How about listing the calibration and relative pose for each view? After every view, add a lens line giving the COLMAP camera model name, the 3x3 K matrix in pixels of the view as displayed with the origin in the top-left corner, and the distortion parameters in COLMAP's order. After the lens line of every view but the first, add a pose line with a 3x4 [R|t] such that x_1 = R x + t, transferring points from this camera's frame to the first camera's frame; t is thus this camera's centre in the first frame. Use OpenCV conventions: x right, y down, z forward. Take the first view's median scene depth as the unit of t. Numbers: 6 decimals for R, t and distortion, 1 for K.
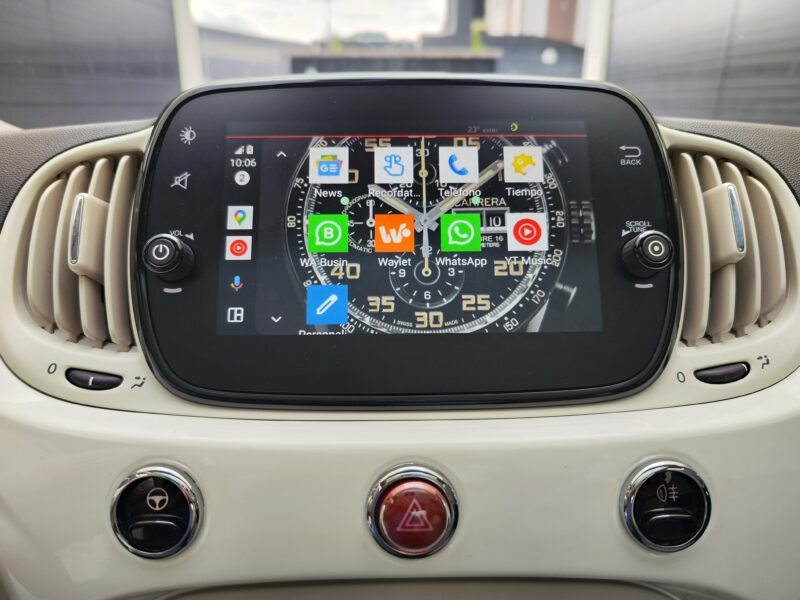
lens RADIAL K [[572.9, 0, 378.3], [0, 572.9, 300.5], [0, 0, 1]] dist [-0.020574, 0.000349]
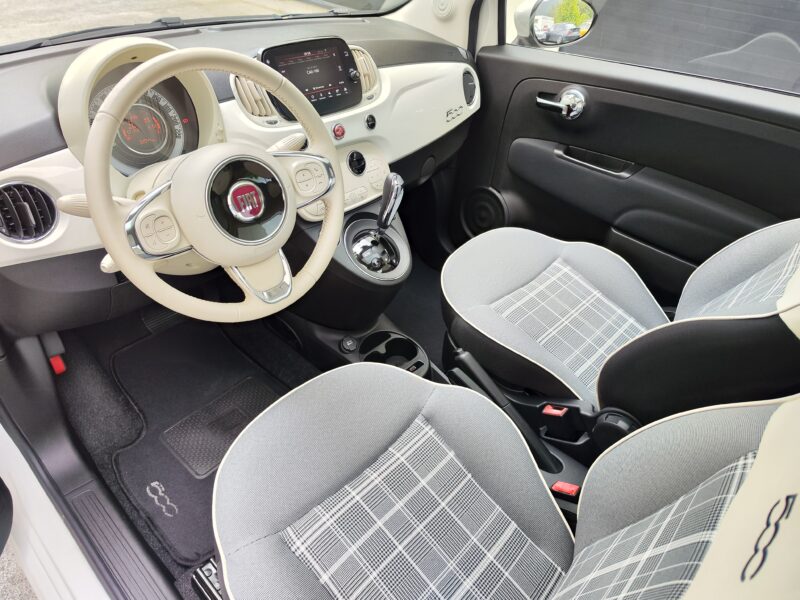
lens RADIAL K [[545.5, 0, 389.3], [0, 545.5, 297.0], [0, 0, 1]] dist [0.012710, 0.002079]
pose [[0.694982, -0.392383, 0.602524, -2.919137], [0.177717, 0.905712, 0.384840, -0.109521], [-0.696718, -0.160378, 0.699187, -2.833726]]
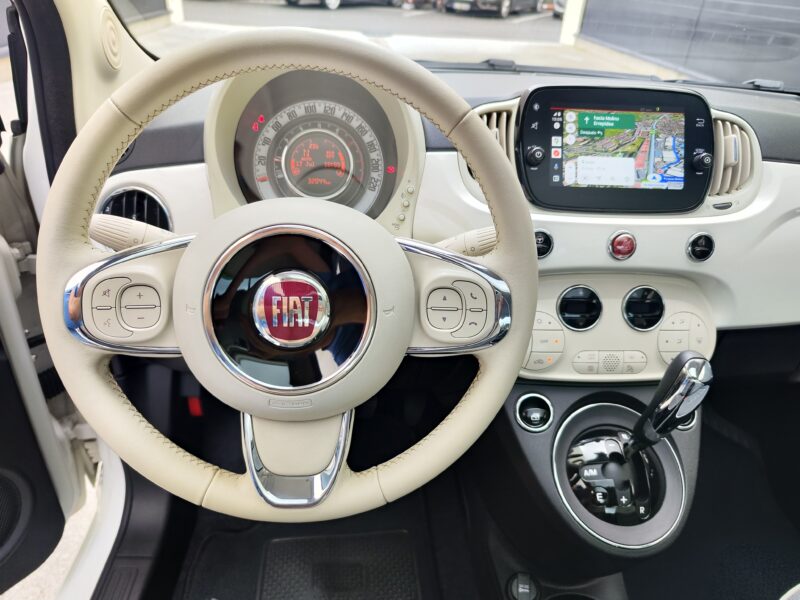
lens RADIAL K [[561.3, 0, 400.0], [0, 561.3, 300.0], [0, 0, 1]] dist [-0.005262, -0.002348]
pose [[0.996893, 0.017314, 0.076845, -1.160011], [-0.032454, 0.979174, 0.200410, 0.077586], [-0.071774, -0.202281, 0.976694, -1.644198]]
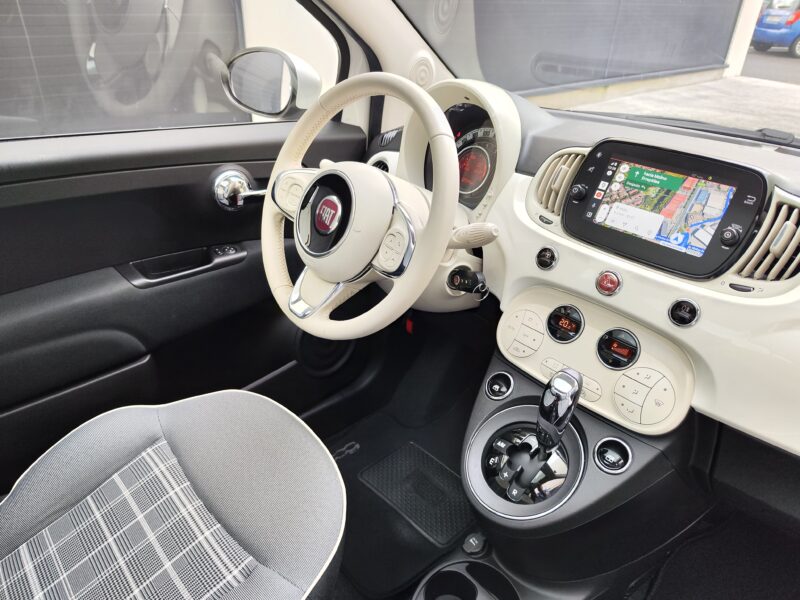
lens RADIAL K [[543.1, 0, 404.2], [0, 543.1, 290.4], [0, 0, 1]] dist [-0.007536, -0.002946]
pose [[0.661927, 0.377561, -0.647534, 1.177628], [-0.275595, 0.925954, 0.258179, -0.080492], [0.697065, 0.007562, 0.716968, -1.884095]]
